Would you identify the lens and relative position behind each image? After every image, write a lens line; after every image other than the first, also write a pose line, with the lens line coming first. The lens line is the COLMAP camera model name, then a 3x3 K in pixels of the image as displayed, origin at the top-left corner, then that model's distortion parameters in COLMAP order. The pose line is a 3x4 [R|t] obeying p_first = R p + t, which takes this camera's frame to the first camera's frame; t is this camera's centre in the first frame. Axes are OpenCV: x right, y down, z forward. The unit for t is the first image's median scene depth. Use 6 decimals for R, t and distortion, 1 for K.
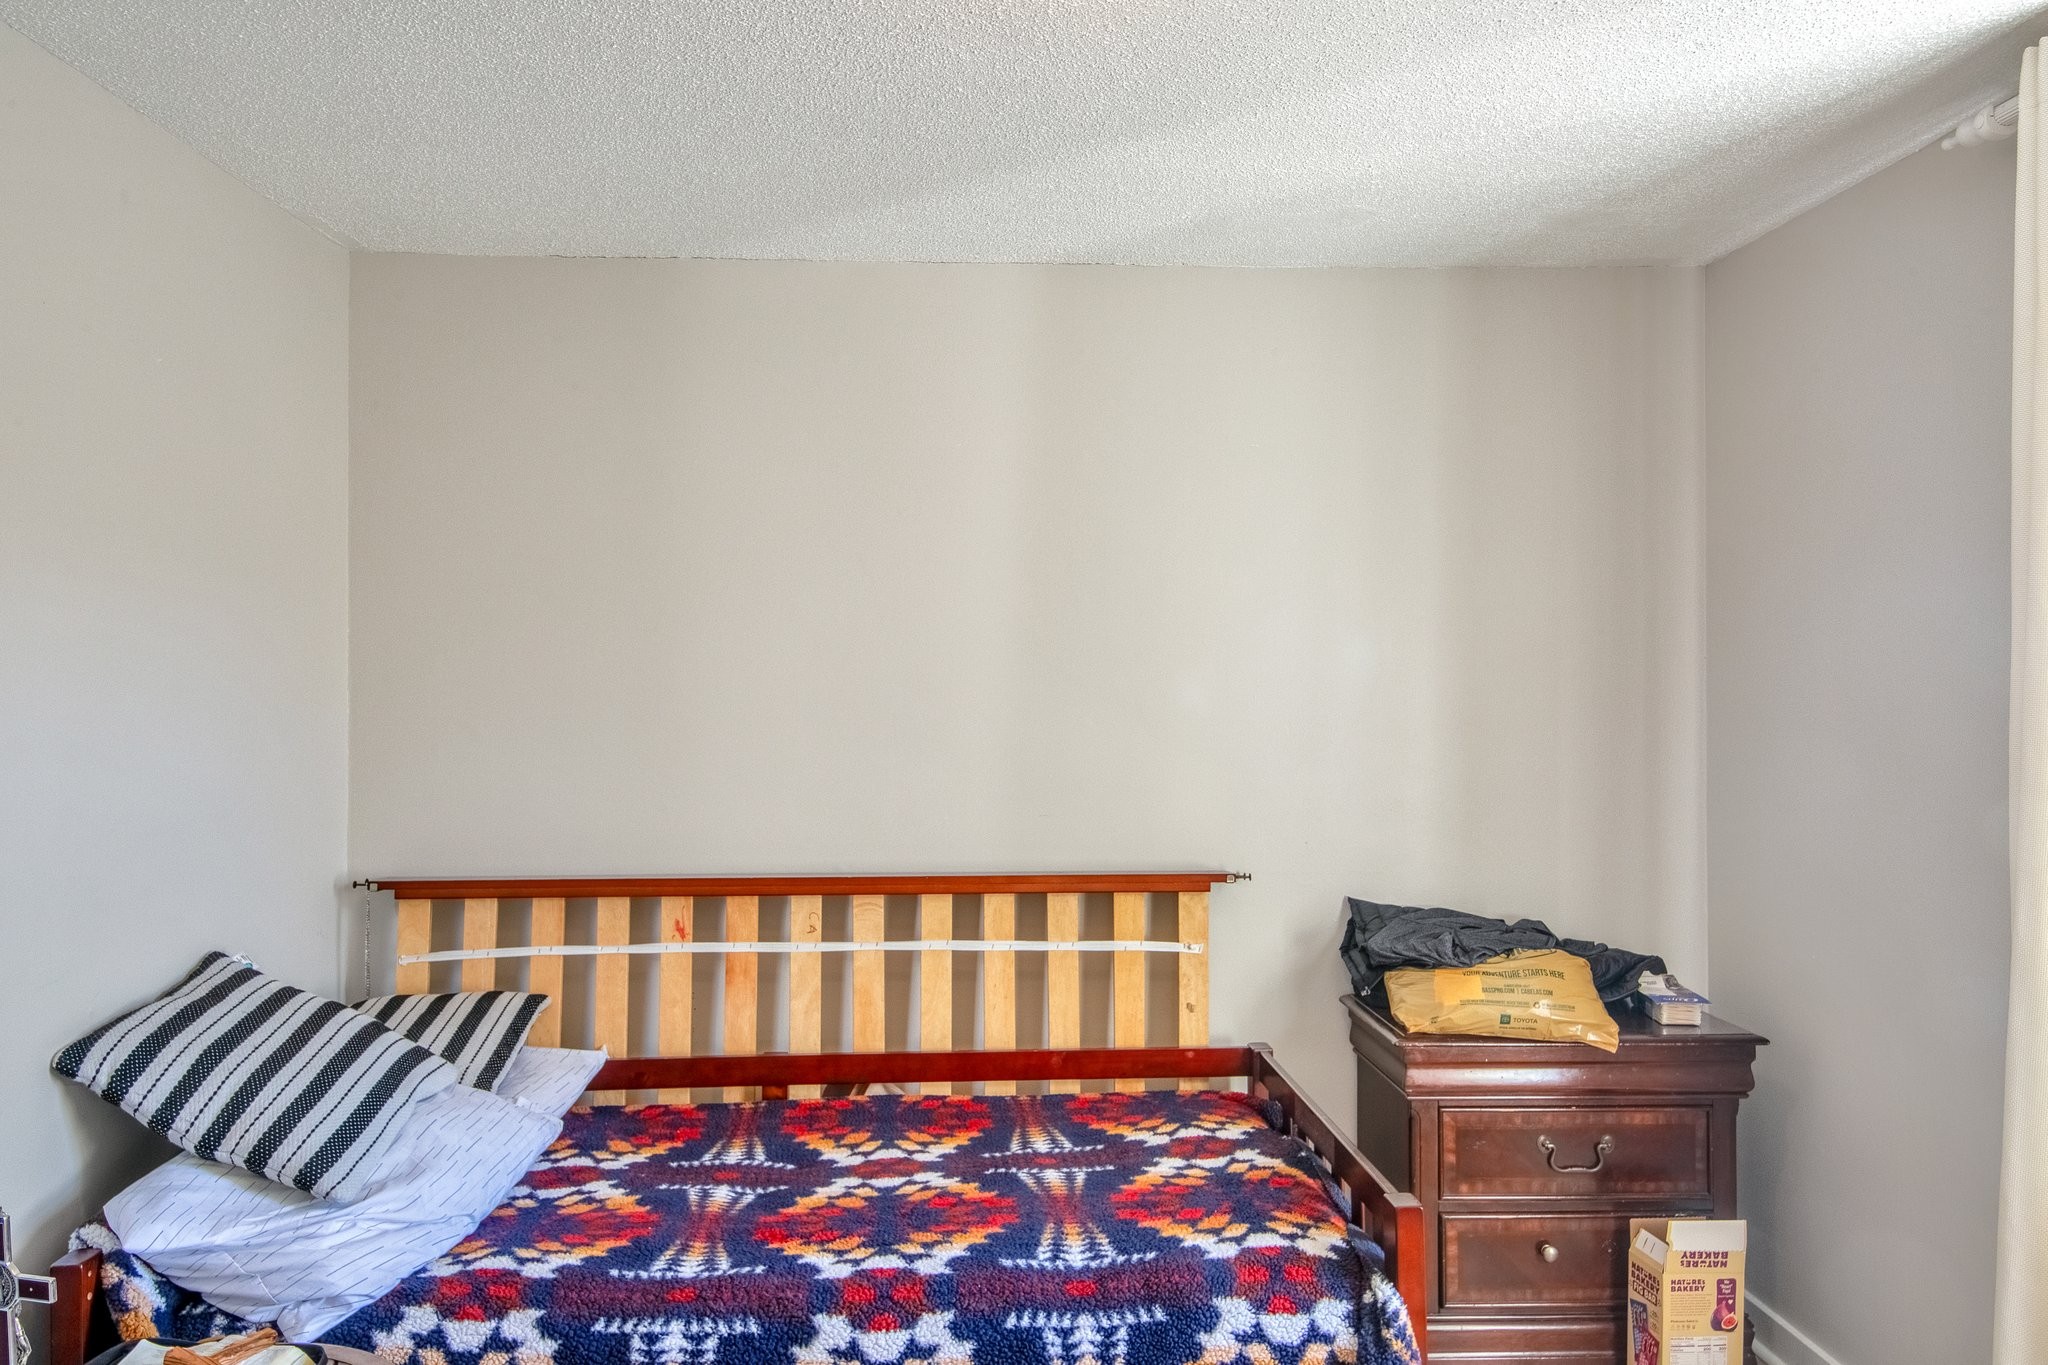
lens RADIAL K [[1456.7, 0, 1017.5], [0, 1456.7, 674.0], [0, 0, 1]] dist [0.005053, 0.001925]
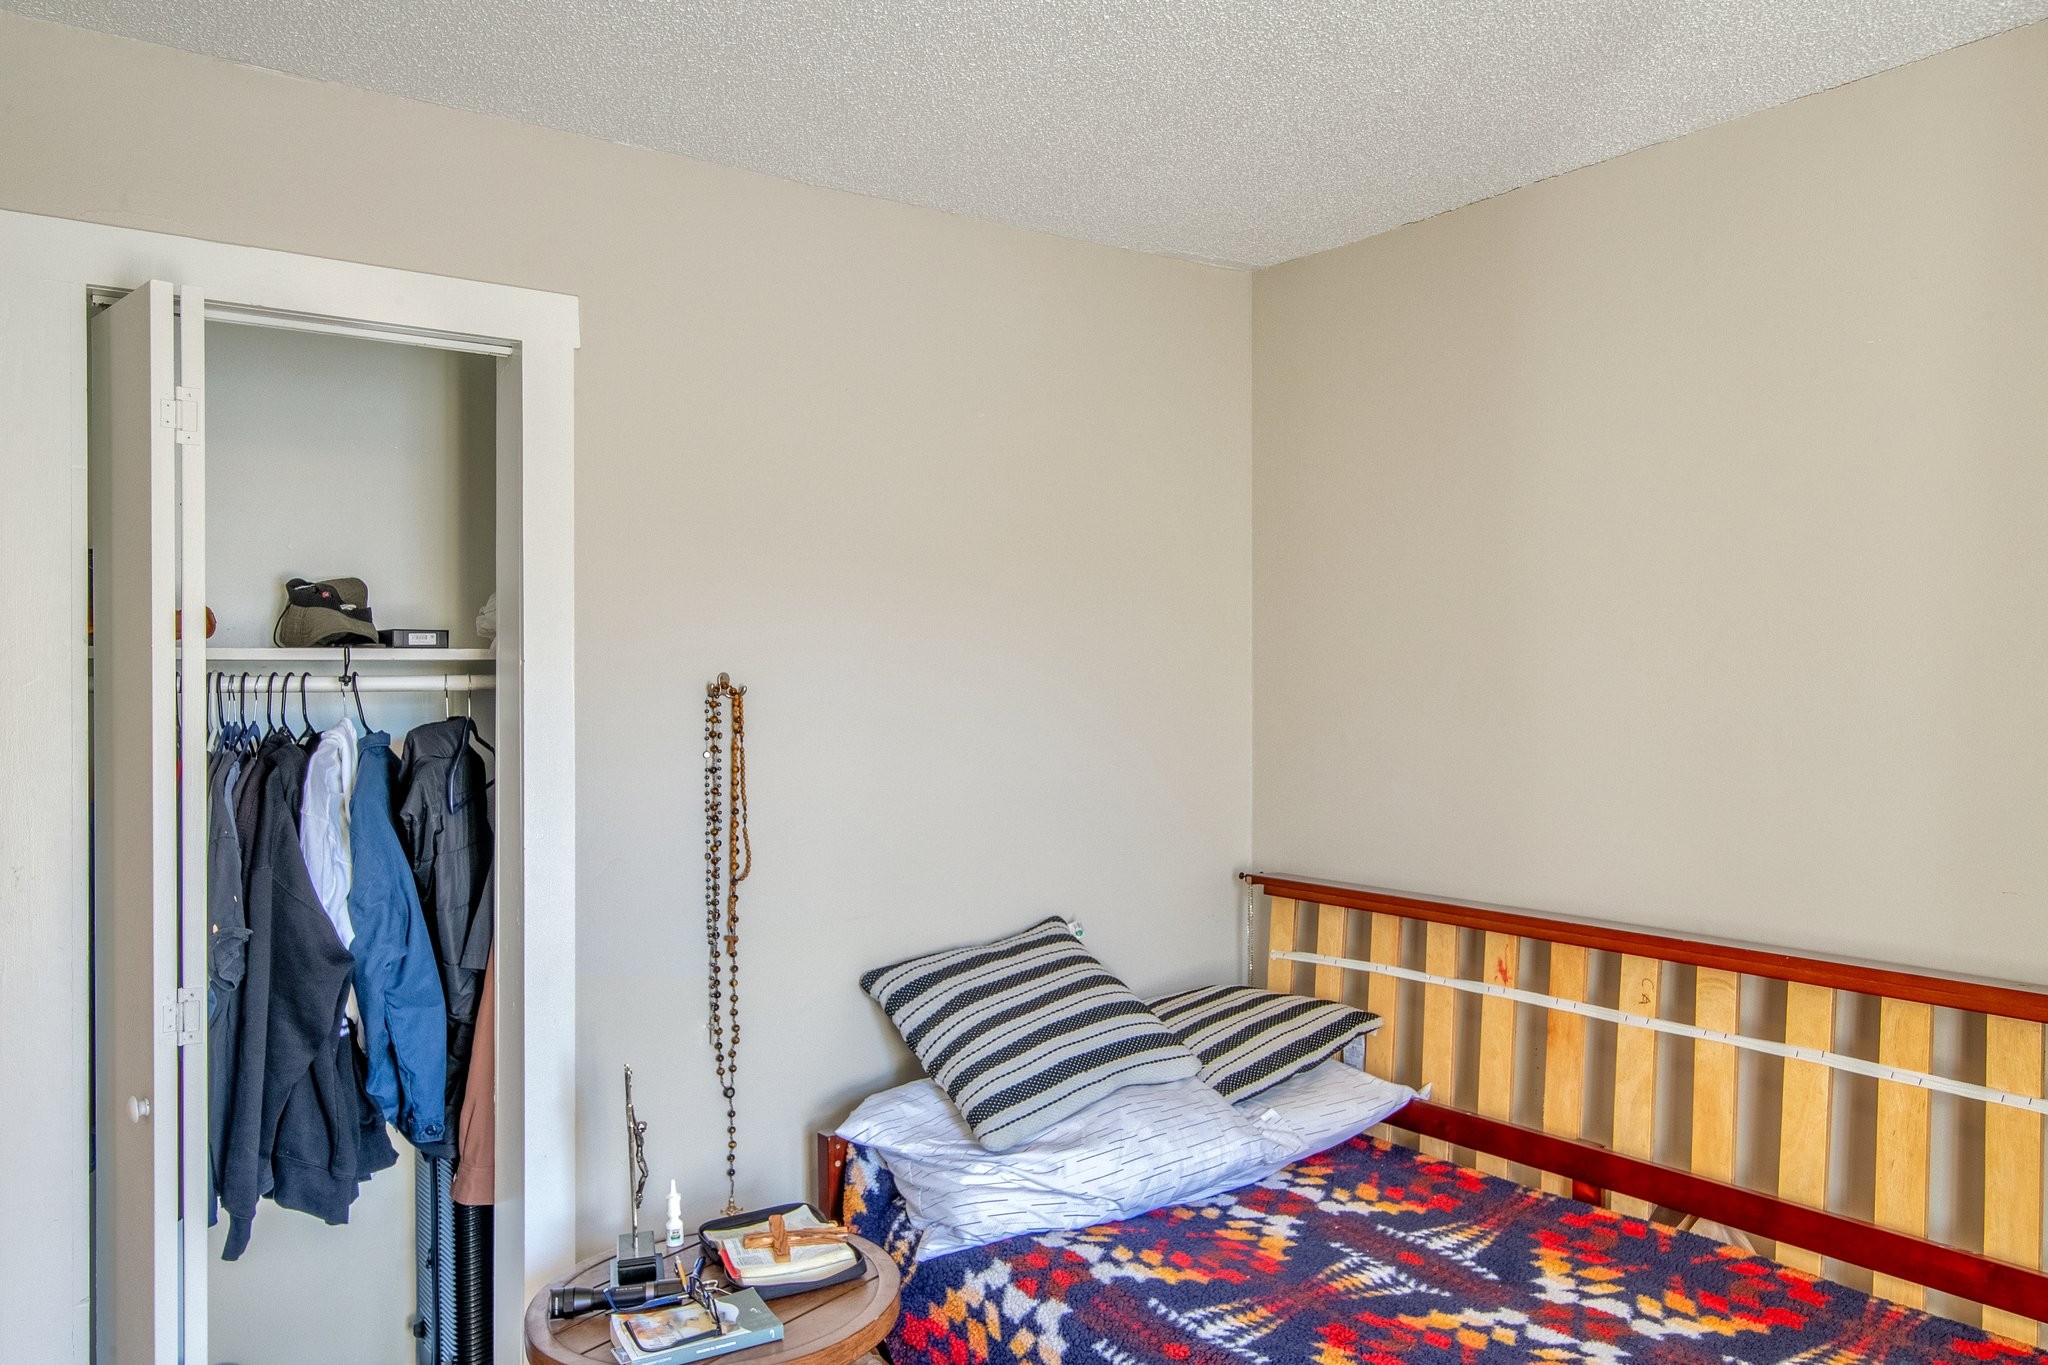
lens RADIAL K [[1456.7, 0, 1017.5], [0, 1456.7, 674.0], [0, 0, 1]] dist [0.005053, 0.001925]
pose [[0.540449, -0.002102, -0.841374, 0.442595], [0.001546, 0.999998, -0.001505, -0.000593], [0.841375, -0.000488, 0.540451, 0.374689]]
